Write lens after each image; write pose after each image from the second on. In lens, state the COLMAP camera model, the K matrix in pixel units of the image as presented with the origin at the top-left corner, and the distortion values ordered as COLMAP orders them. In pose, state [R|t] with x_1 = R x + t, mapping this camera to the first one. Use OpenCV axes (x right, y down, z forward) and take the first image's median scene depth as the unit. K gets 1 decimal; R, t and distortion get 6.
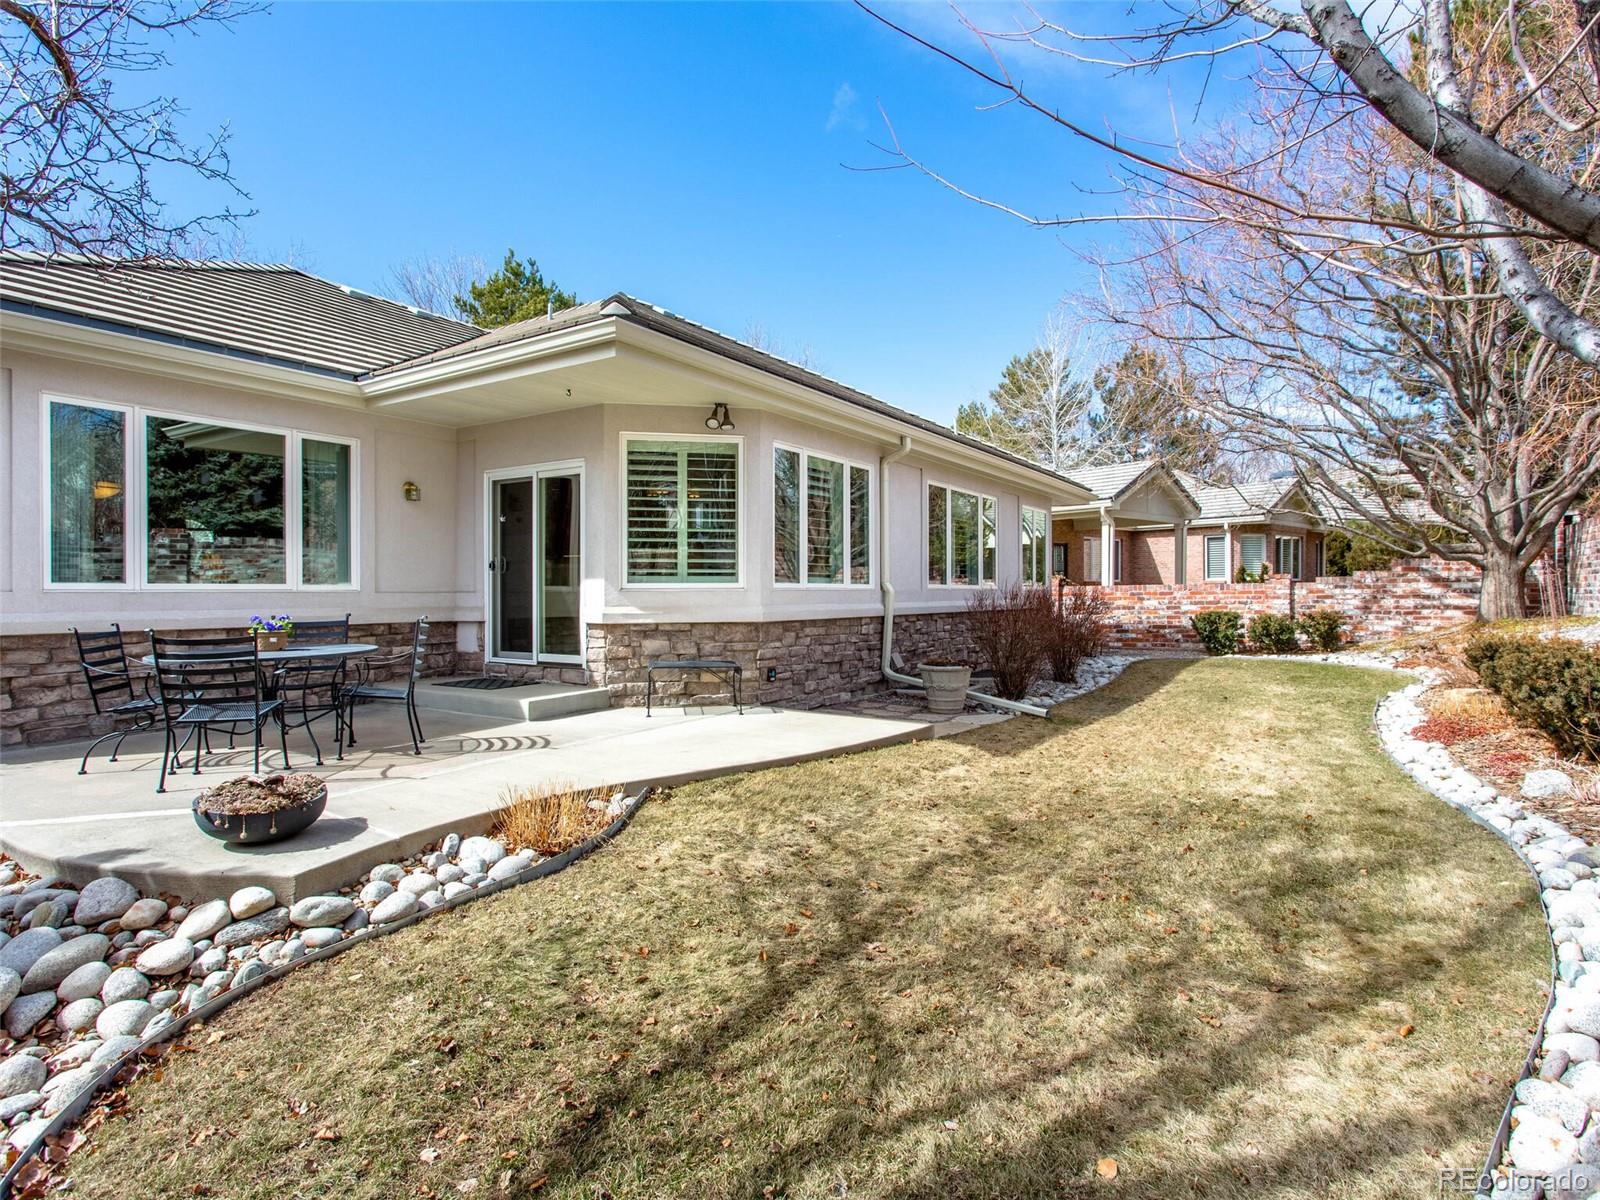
lens RADIAL K [[860.5, 0, 796.5], [0, 860.5, 597.5], [0, 0, 1]] dist [0.003316, 0.002460]
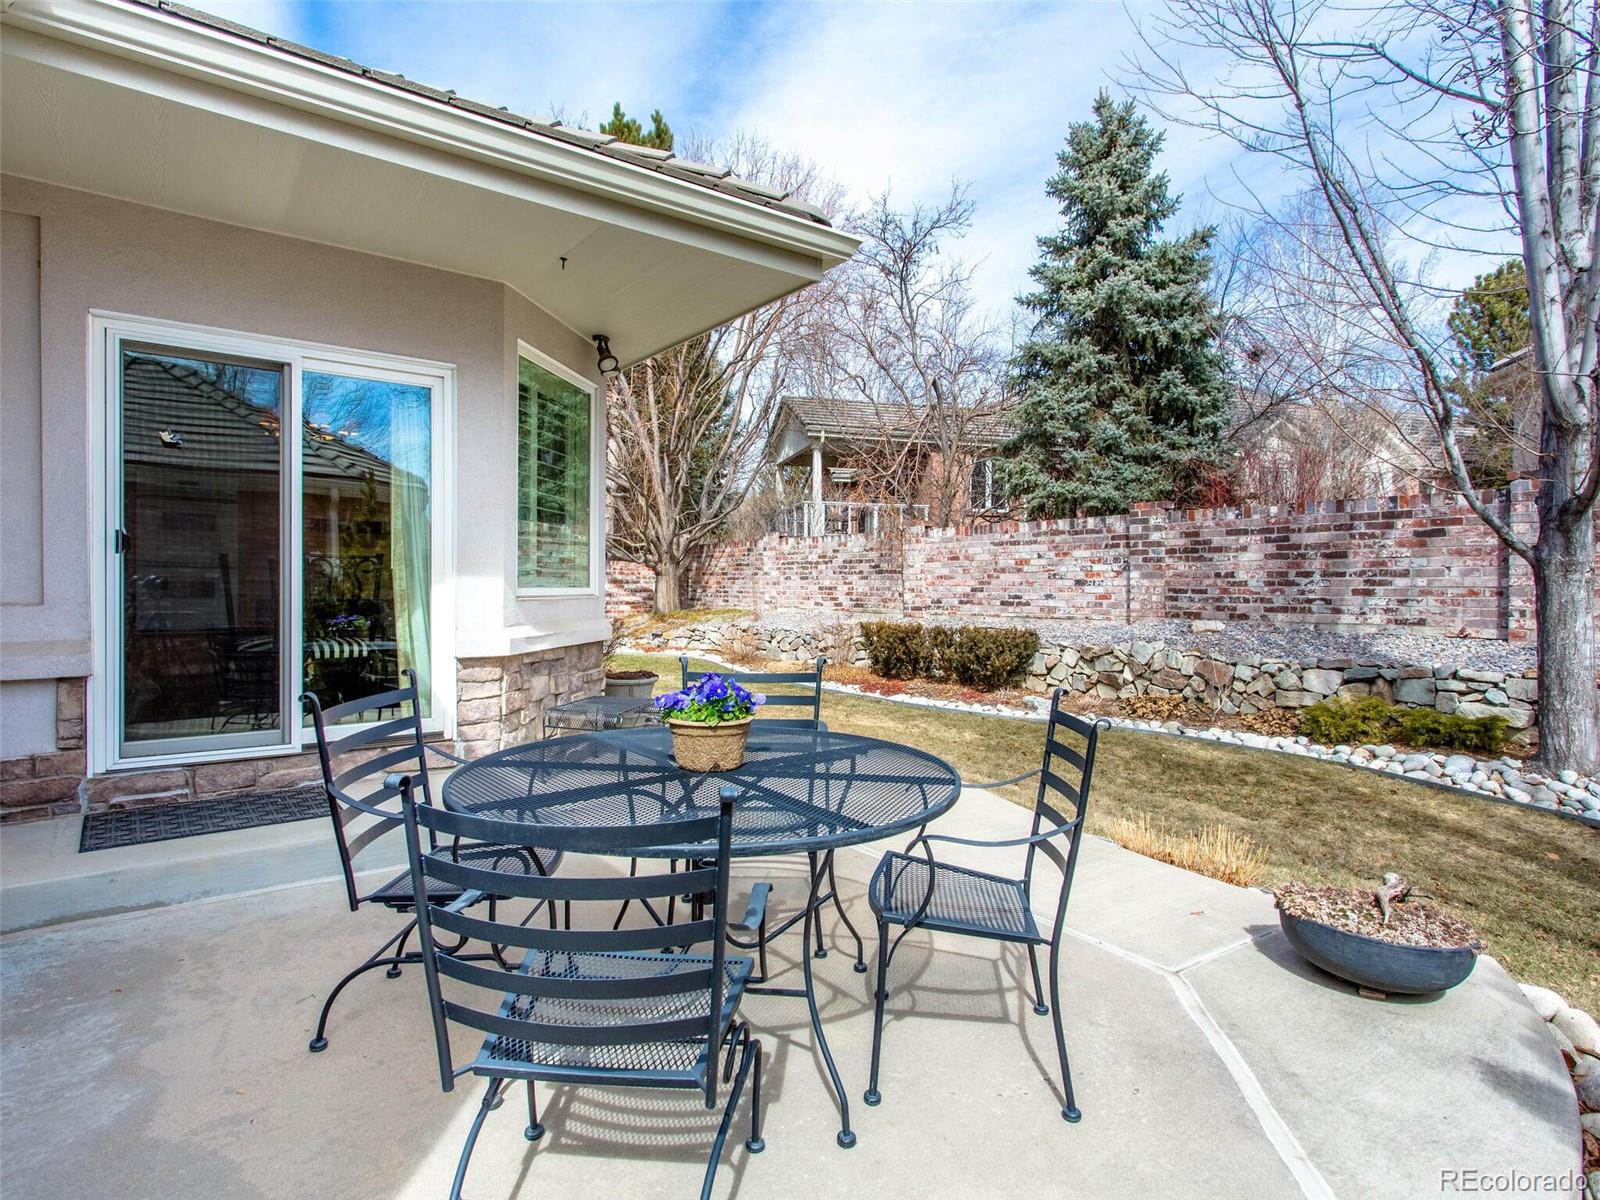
lens RADIAL K [[860.5, 0, 804.4], [0, 860.5, 596.6], [0, 0, 1]] dist [0.003316, 0.002460]
pose [[0.357521, -0.006754, 0.933881, -0.637591], [-0.000117, 0.999974, 0.007277, -0.014117], [-0.933905, -0.002710, 0.357510, 0.535259]]
